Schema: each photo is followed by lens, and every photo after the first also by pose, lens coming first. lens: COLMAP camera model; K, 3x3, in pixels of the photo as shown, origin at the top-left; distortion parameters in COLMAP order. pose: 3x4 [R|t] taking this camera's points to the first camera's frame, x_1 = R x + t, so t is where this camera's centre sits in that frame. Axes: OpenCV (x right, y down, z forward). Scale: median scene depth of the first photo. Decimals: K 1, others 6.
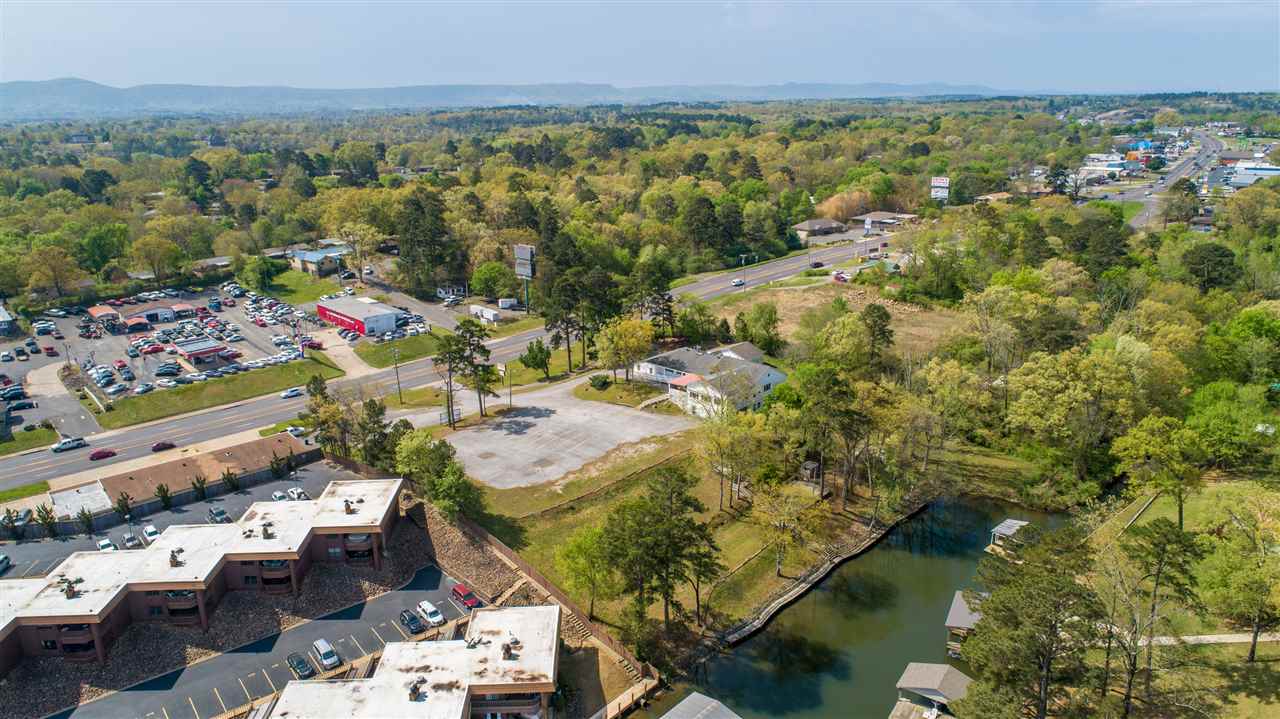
lens RADIAL K [[859.2, 0, 643.4], [0, 859.2, 358.4], [0, 0, 1]] dist [-0.014779, 0.005846]
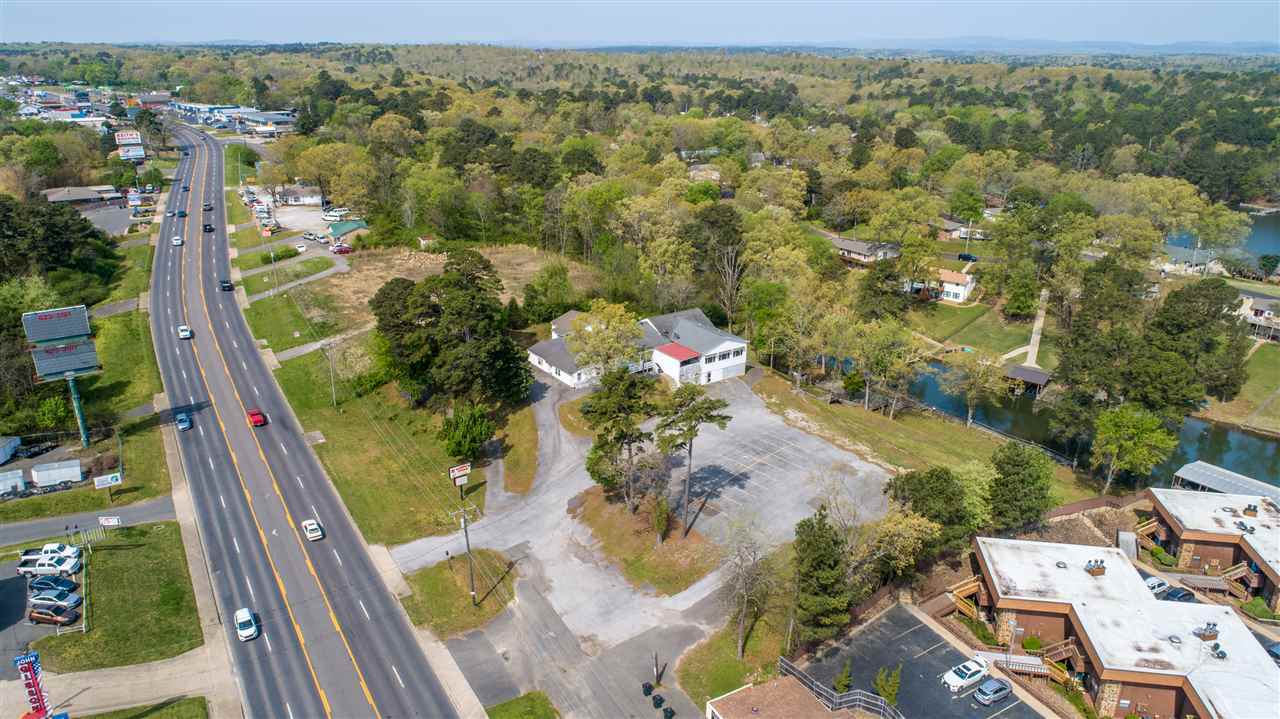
lens RADIAL K [[859.2, 0, 643.4], [0, 859.2, 358.4], [0, 0, 1]] dist [-0.014779, 0.005846]
pose [[0.193751, -0.323530, 0.926169, -0.810898], [0.272833, 0.924586, 0.265901, -0.221851], [-0.942350, 0.201171, 0.267409, 0.900442]]
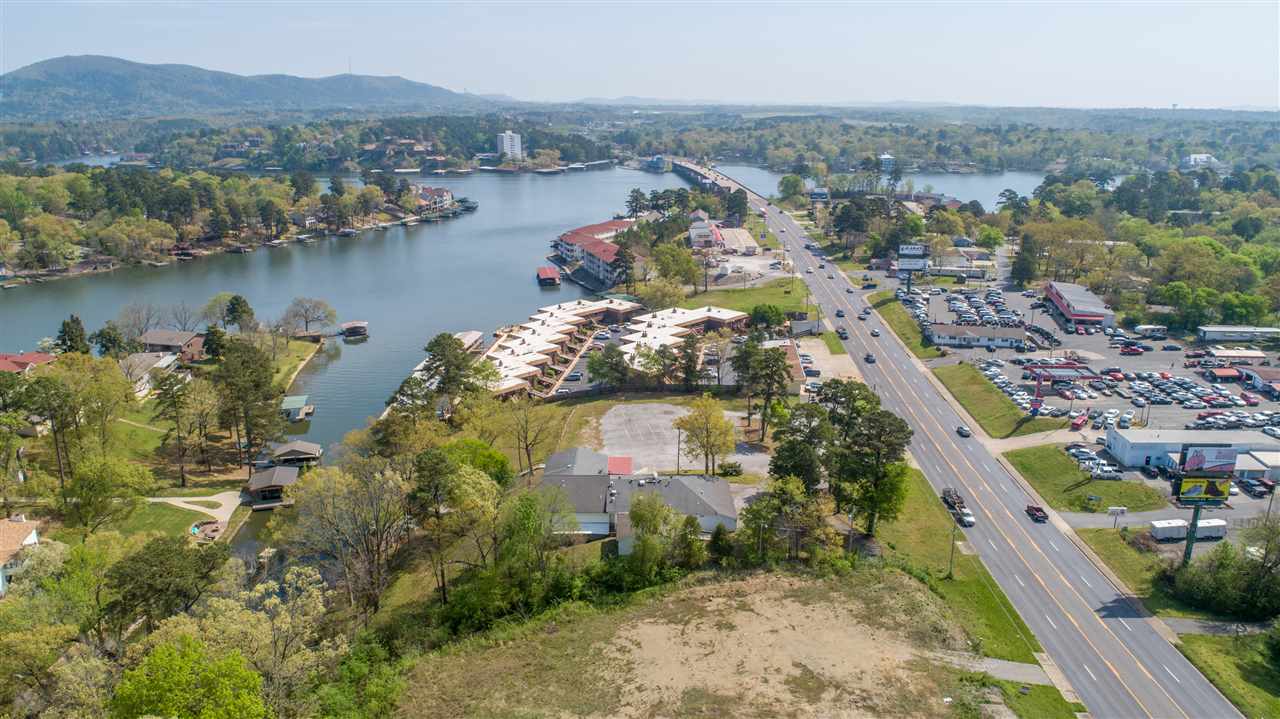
lens RADIAL K [[859.2, 0, 643.4], [0, 859.2, 358.4], [0, 0, 1]] dist [-0.014779, 0.005846]
pose [[-0.720686, 0.206650, -0.661745, 0.655832], [-0.191133, 0.858317, 0.476193, -0.542840], [0.666393, 0.469667, -0.579080, 1.635364]]
